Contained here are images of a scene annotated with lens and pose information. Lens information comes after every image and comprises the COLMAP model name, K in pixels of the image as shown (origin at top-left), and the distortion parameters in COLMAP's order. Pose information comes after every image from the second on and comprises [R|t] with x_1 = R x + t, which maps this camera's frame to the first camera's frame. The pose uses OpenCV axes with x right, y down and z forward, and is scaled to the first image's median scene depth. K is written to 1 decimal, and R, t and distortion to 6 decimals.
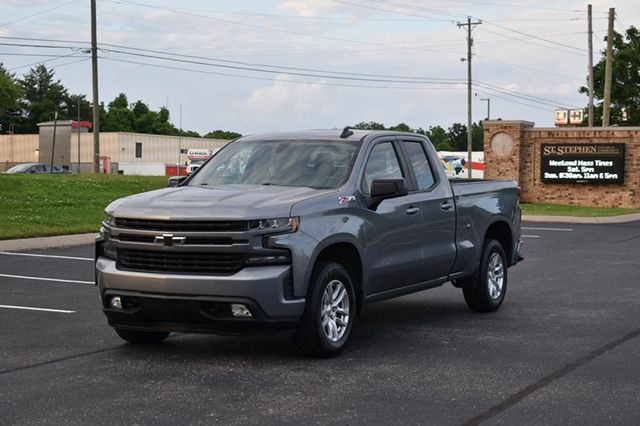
lens RADIAL K [[1282.9, 0, 316.3], [0, 1282.9, 210.7], [0, 0, 1]] dist [0.001139, 0.000000]
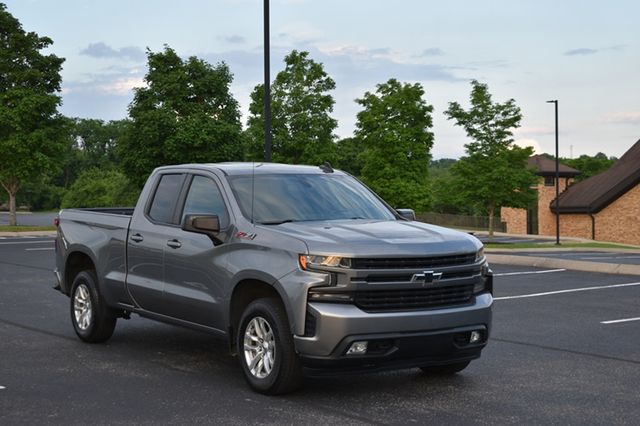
lens RADIAL K [[1137.4, 0, 323.2], [0, 1137.4, 210.1], [0, 0, 1]] dist [0.021511, 0.000000]
pose [[0.496313, -0.024758, 0.867790, -0.879017], [0.033412, 0.999397, 0.009403, -0.038093], [-0.867500, 0.024328, 0.496841, 0.596997]]
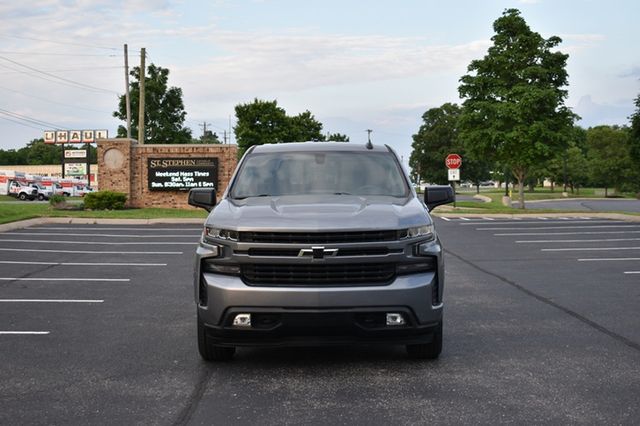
lens RADIAL K [[1032.1, 0, 321.5], [0, 1032.1, 208.0], [0, 0, 1]] dist [0.005651, 0.000000]
pose [[0.892863, -0.024154, 0.449680, -0.442263], [0.026348, 0.999652, 0.001380, -0.011425], [-0.449557, 0.010616, 0.893189, 0.281746]]
